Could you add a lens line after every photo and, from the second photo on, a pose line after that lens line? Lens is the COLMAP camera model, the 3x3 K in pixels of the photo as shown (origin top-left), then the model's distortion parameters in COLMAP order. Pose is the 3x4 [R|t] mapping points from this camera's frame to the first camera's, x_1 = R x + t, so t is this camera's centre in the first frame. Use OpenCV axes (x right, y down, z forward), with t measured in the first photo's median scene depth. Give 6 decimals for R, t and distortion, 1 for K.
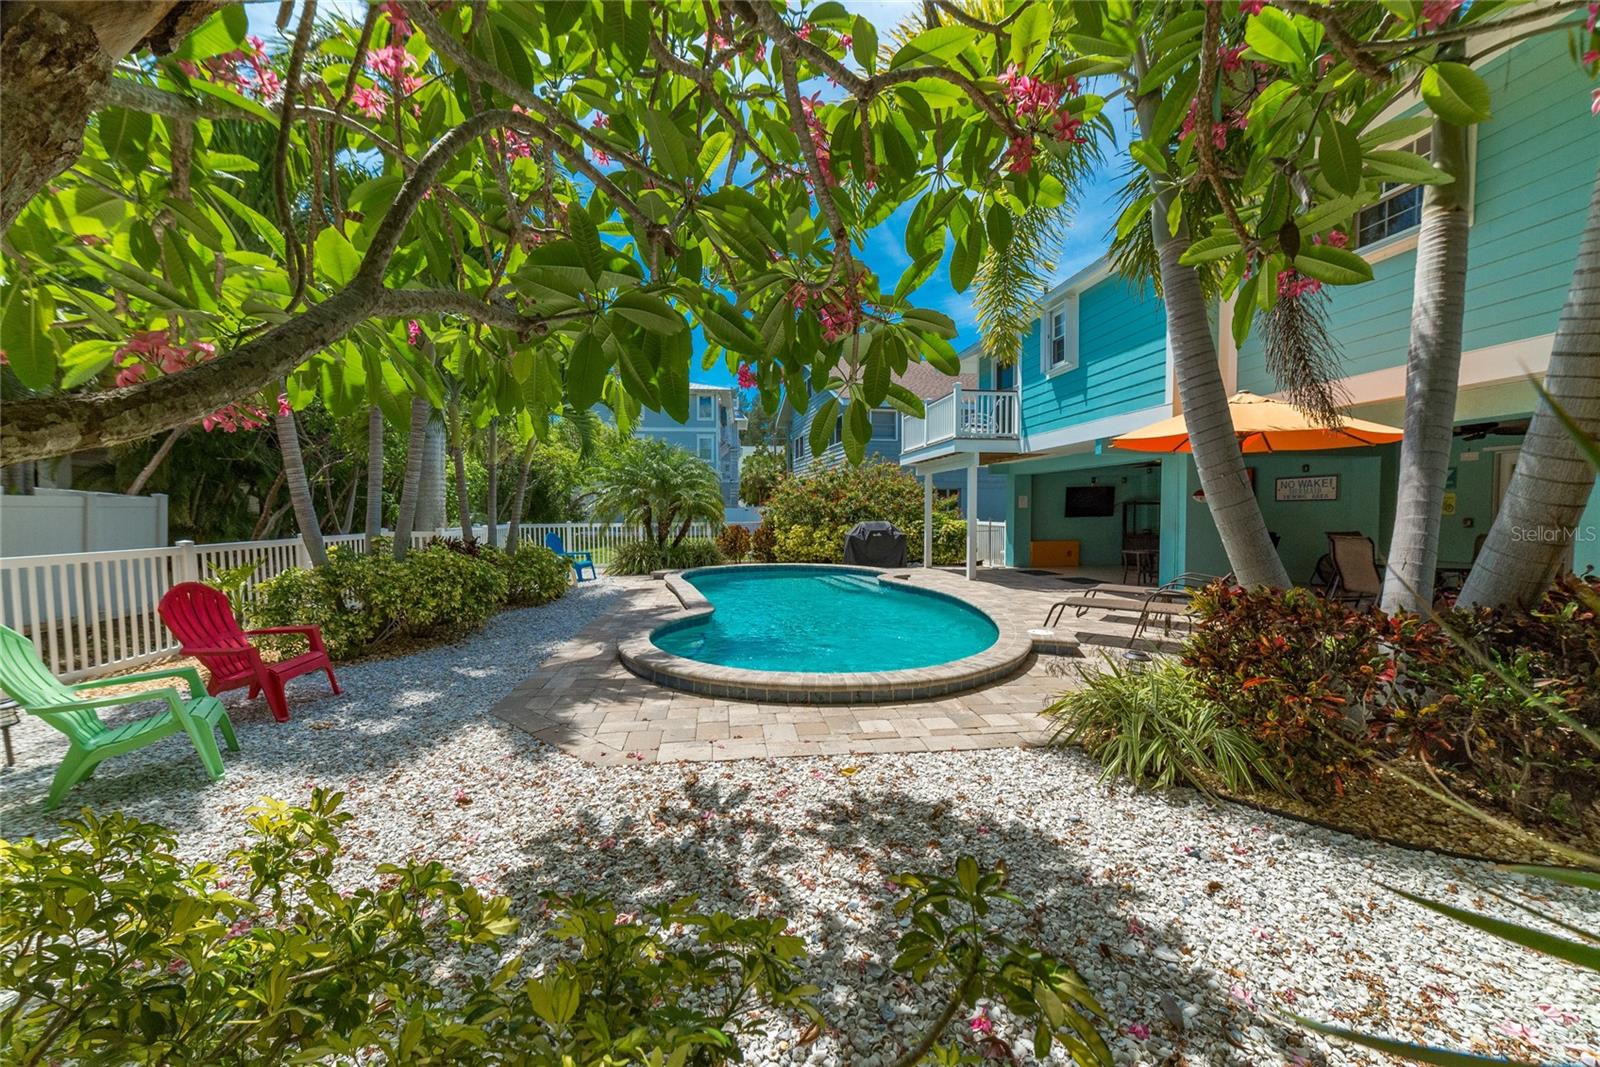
lens RADIAL K [[610.3, 0, 786.4], [0, 610.3, 531.9], [0, 0, 1]] dist [-0.026476, 0.010364]
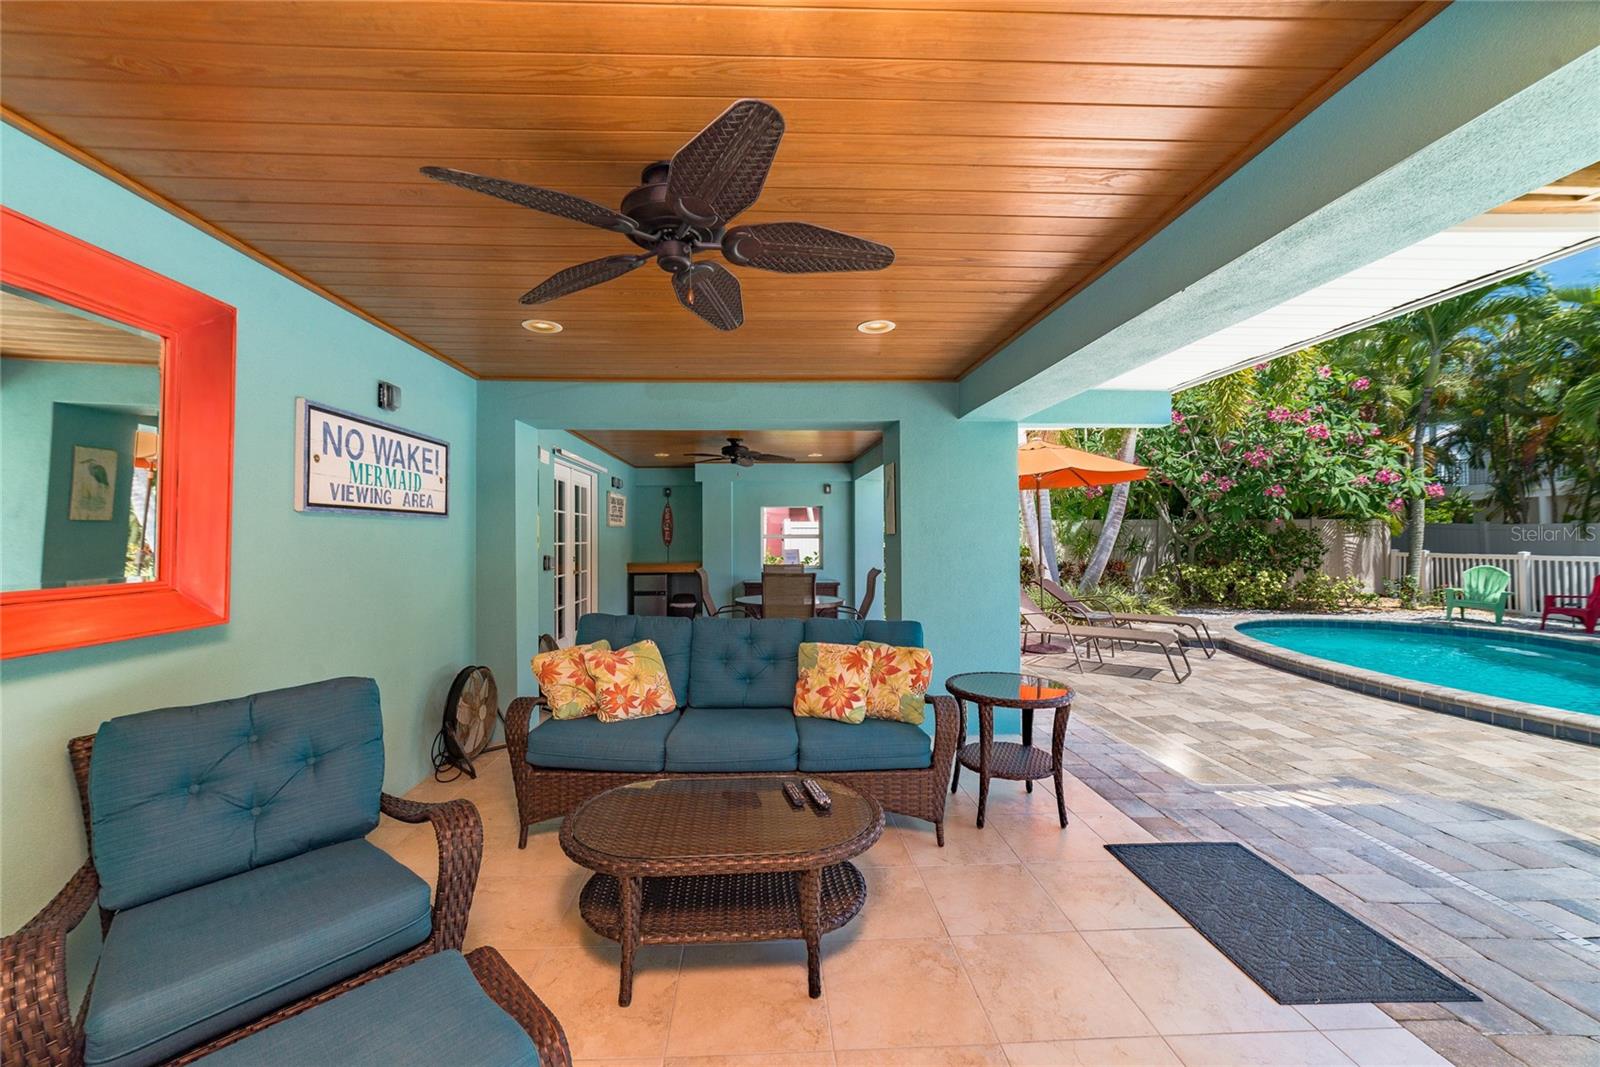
lens RADIAL K [[624.6, 0, 787.4], [0, 624.6, 530.7], [0, 0, 1]] dist [-0.026848, 0.011809]
pose [[-0.997826, 0.007129, 0.065510, 0.699243], [0.008705, 0.999679, 0.023805, -0.051808], [-0.065320, 0.024324, -0.997568, 1.347466]]
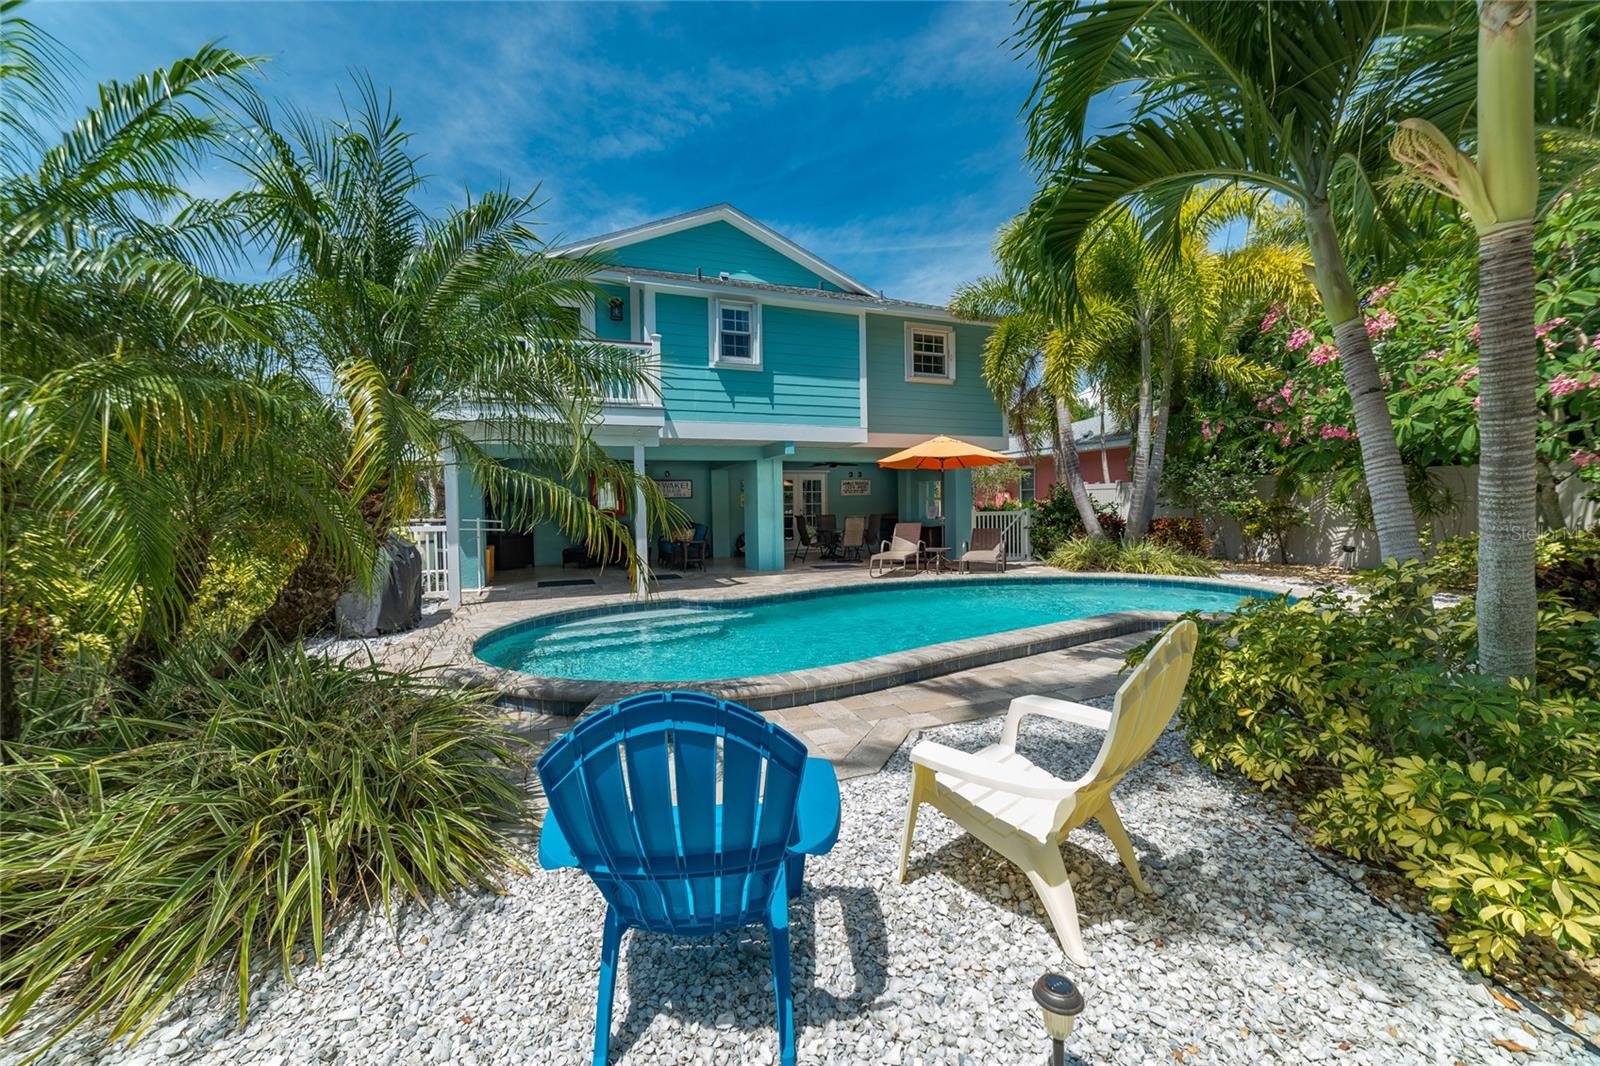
lens RADIAL K [[610.3, 0, 786.4], [0, 610.3, 531.4], [0, 0, 1]] dist [-0.026476, 0.010364]
pose [[-0.260167, -0.032607, 0.965013, -0.554702], [0.051252, 0.997554, 0.047524, -0.031382], [-0.964203, 0.061823, -0.257859, 1.169505]]
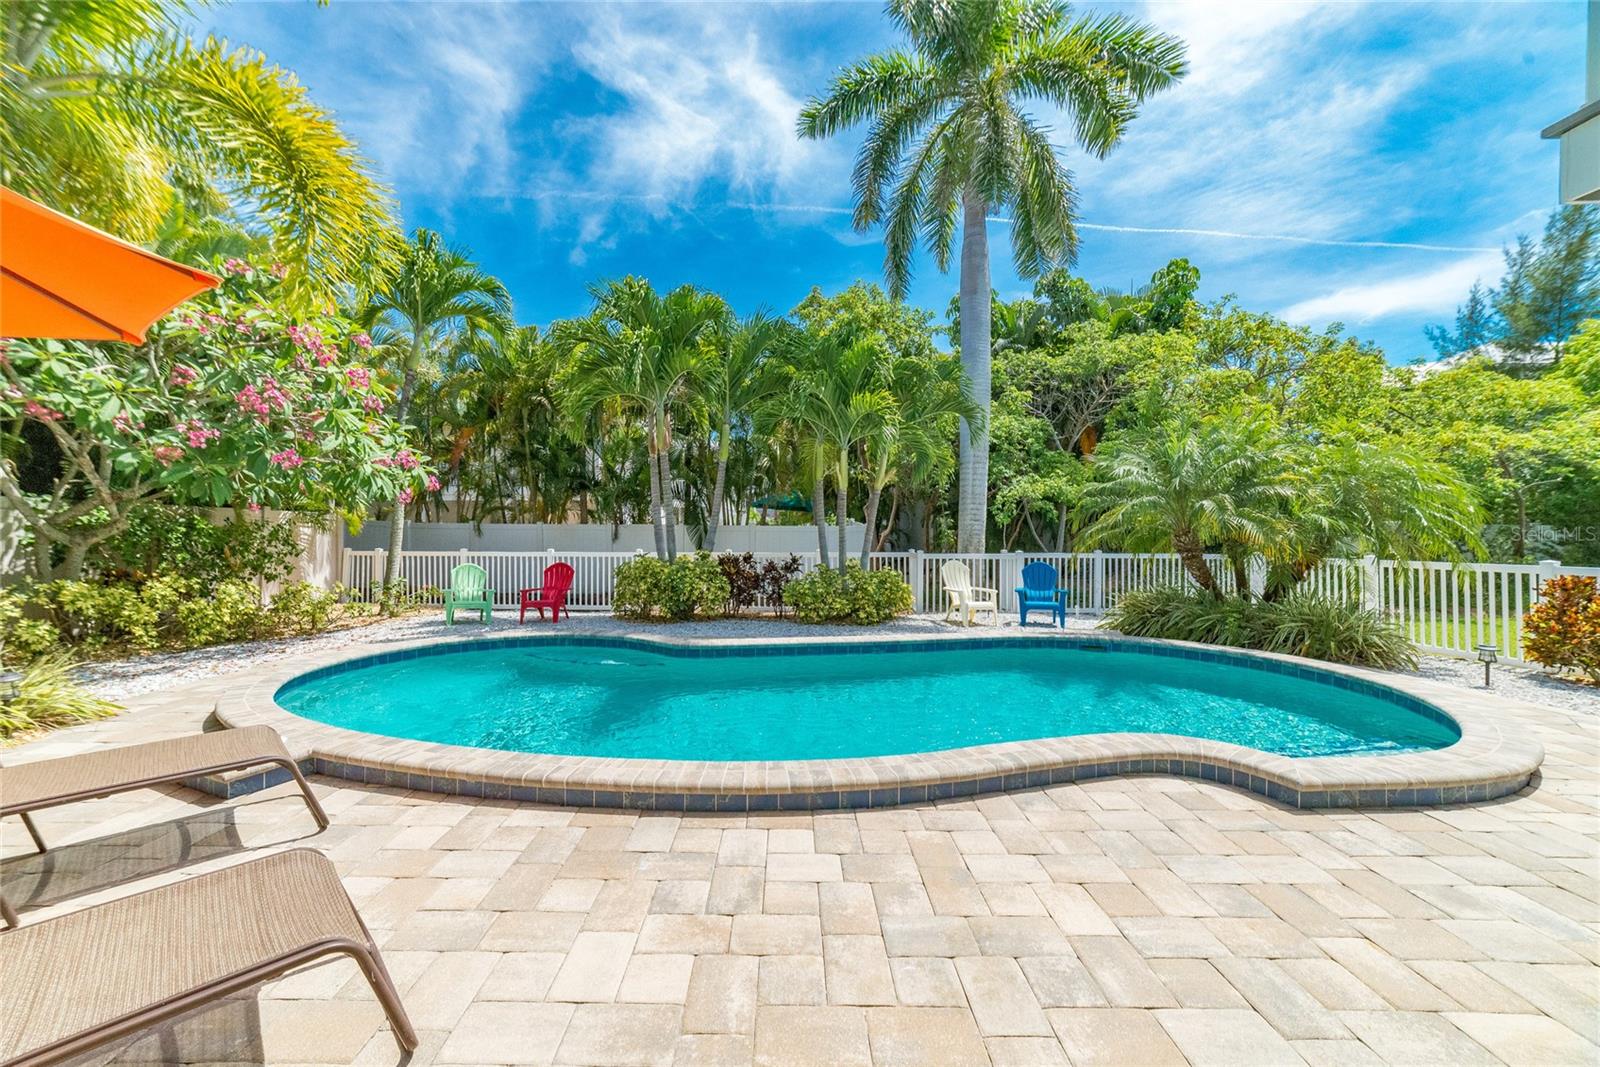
lens RADIAL K [[612.8, 0, 784.8], [0, 612.8, 529.6], [0, 0, 1]] dist [-0.024767, 0.010344]
pose [[-0.116091, -0.008722, -0.993200, 0.529807], [-0.038050, 0.999266, -0.004328, -0.029599], [0.992509, 0.037289, -0.116338, 0.882288]]
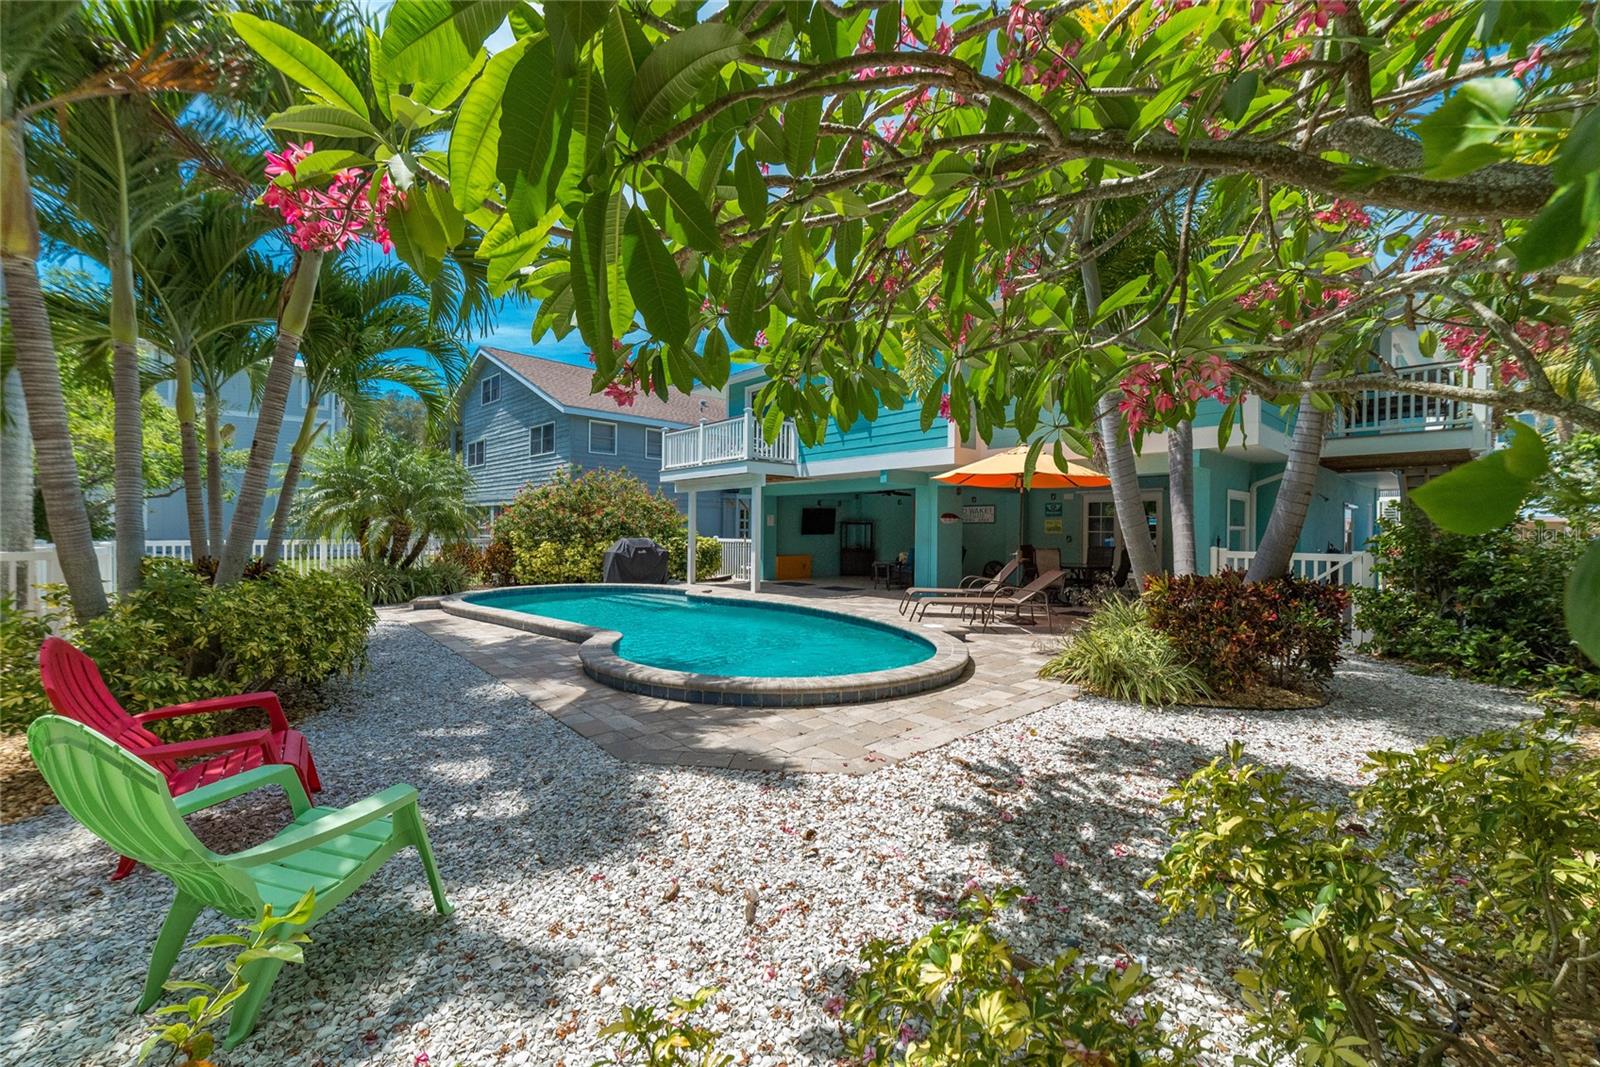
lens RADIAL K [[629.2, 0, 786.5], [0, 629.2, 529.3], [0, 0, 1]] dist [-0.025469, 0.006141]
pose [[0.826321, 0.010360, 0.563105, -0.315165], [0.008702, 0.999477, -0.031157, 0.003386], [-0.563133, 0.030646, 0.825798, 0.061963]]
